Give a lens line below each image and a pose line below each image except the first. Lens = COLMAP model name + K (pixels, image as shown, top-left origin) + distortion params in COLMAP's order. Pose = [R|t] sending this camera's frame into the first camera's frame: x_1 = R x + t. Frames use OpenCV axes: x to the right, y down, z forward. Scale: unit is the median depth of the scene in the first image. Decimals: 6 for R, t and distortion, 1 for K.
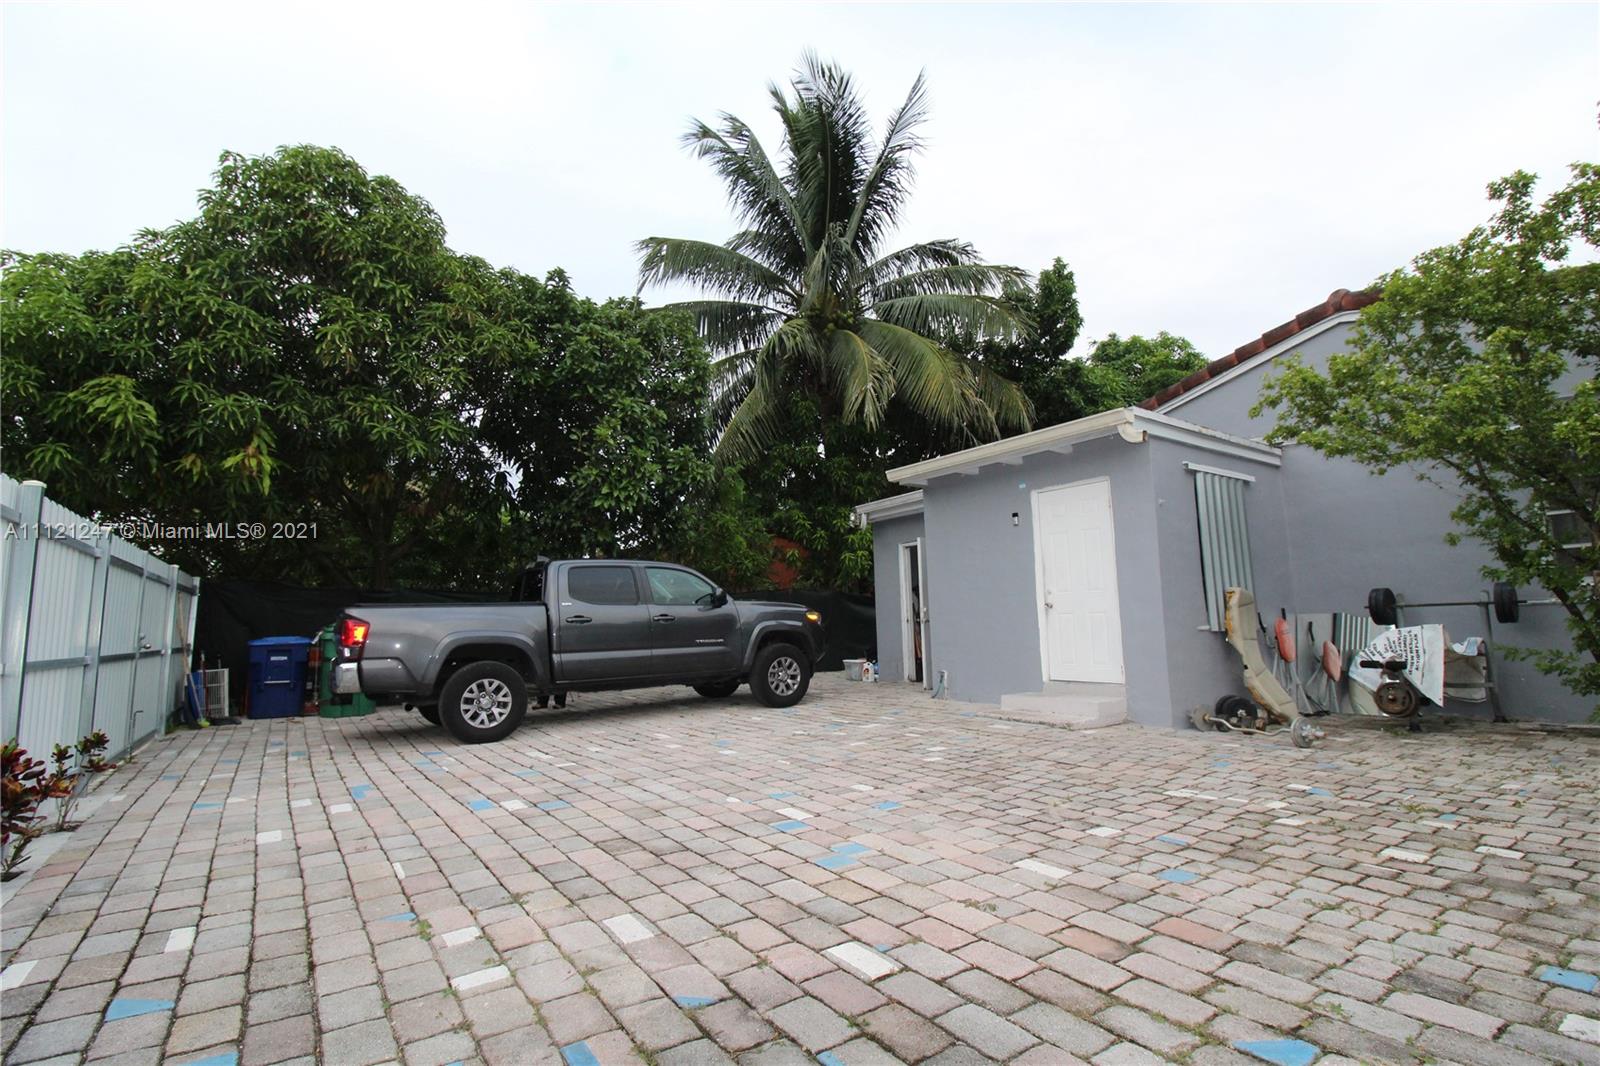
lens RADIAL K [[735.6, 0, 801.6], [0, 735.6, 530.3], [0, 0, 1]] dist [-0.000585, -0.012860]
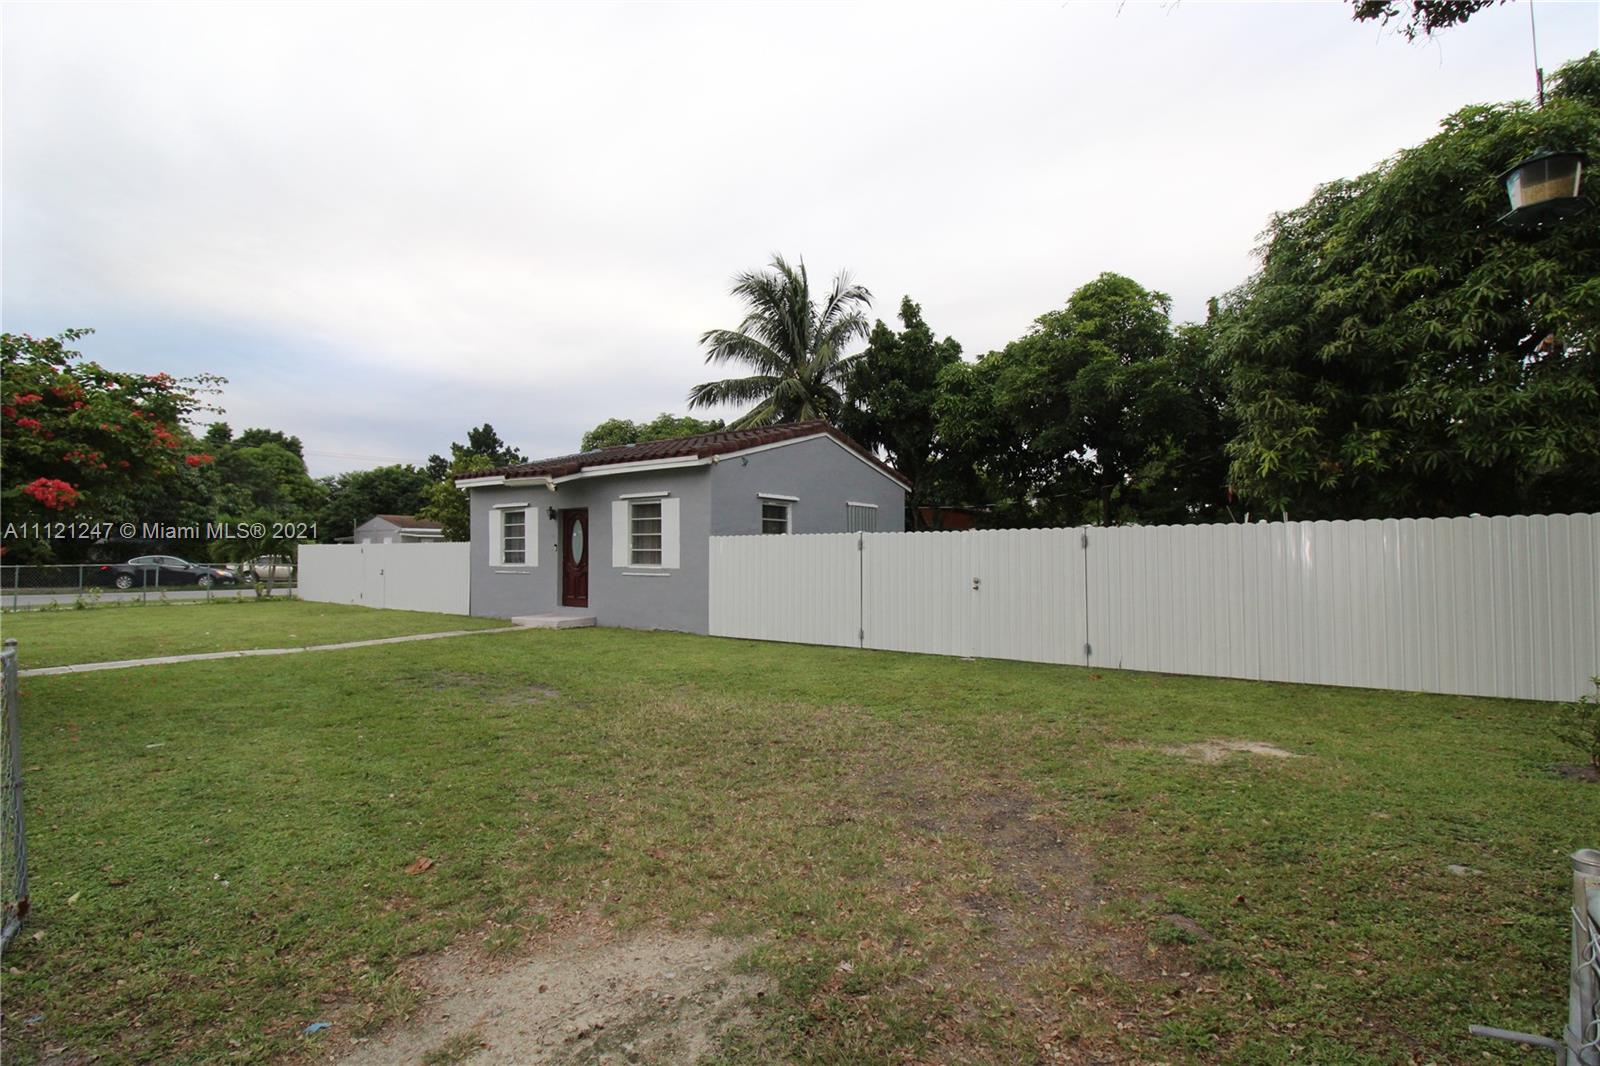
lens RADIAL K [[735.6, 0, 800.6], [0, 735.6, 530.2], [0, 0, 1]] dist [-0.000585, -0.012860]
pose [[0.352661, -0.005581, -0.935734, 2.979859], [0.114344, 0.992745, 0.037173, -0.044460], [0.928739, -0.120105, 0.350741, 0.617748]]
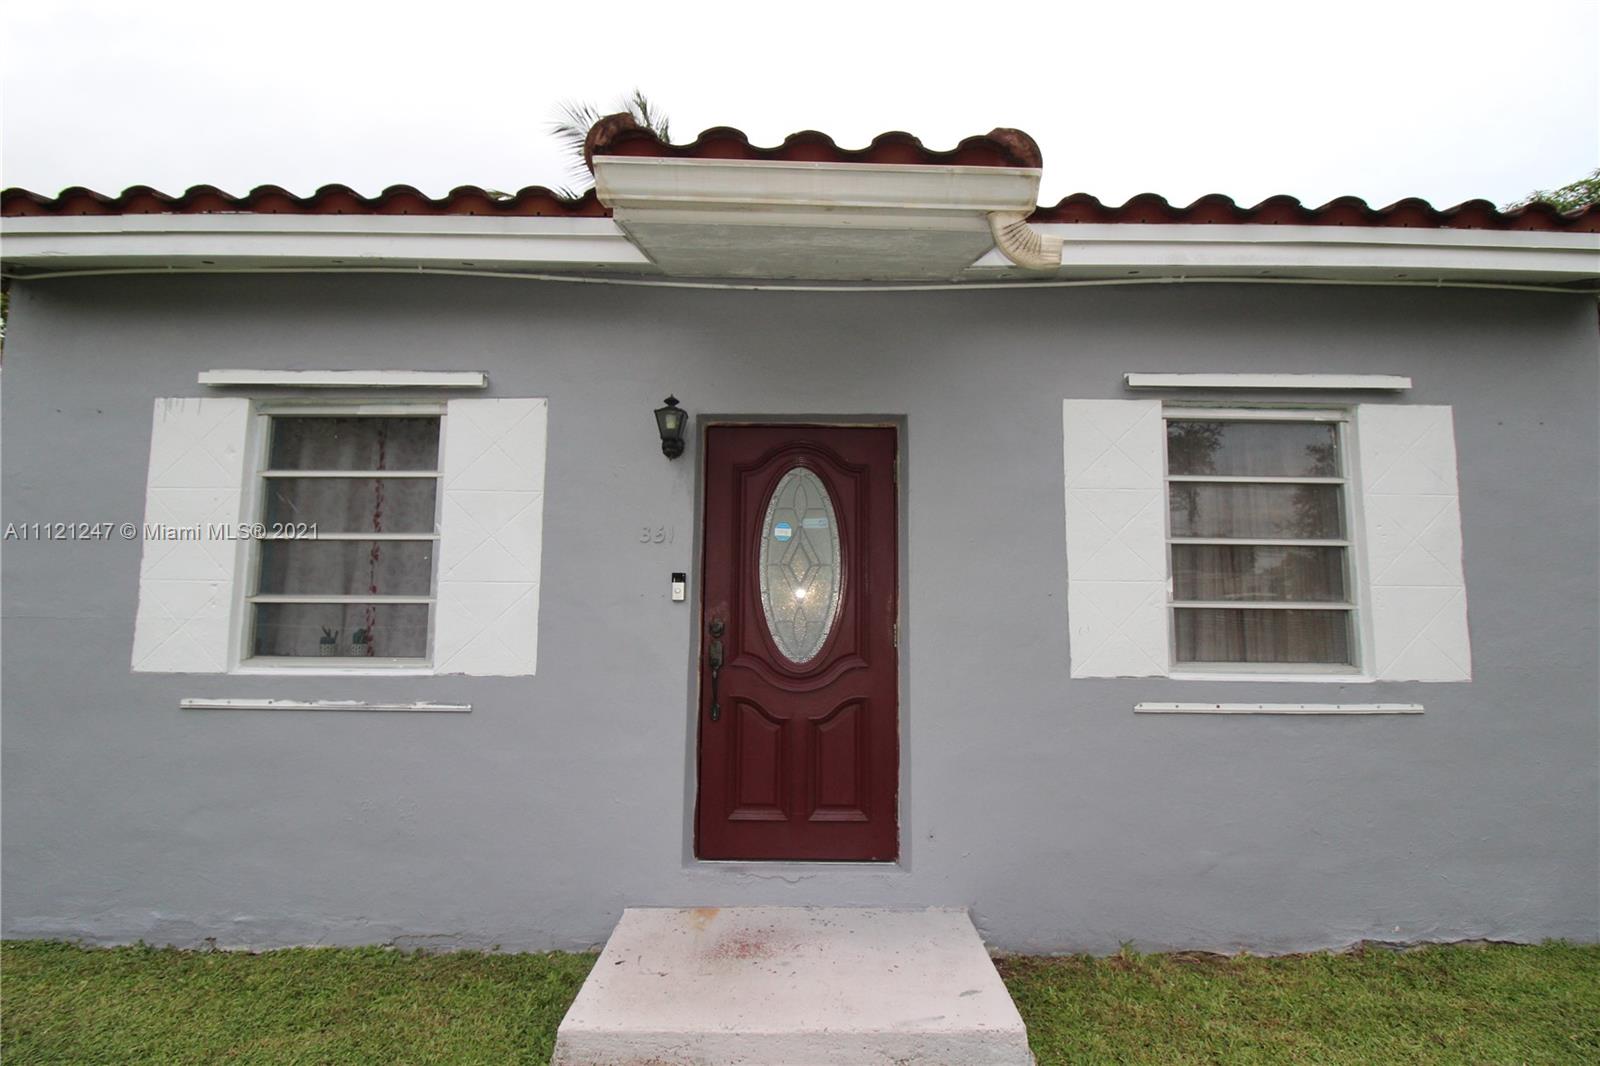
lens RADIAL K [[735.6, 0, 804.2], [0, 735.6, 523.8], [0, 0, 1]] dist [-0.000585, -0.012860]
pose [[0.832012, -0.026988, -0.554101, 1.419477], [0.042544, 0.998979, 0.015225, -0.040557], [0.553125, -0.036241, 0.832310, 0.409306]]
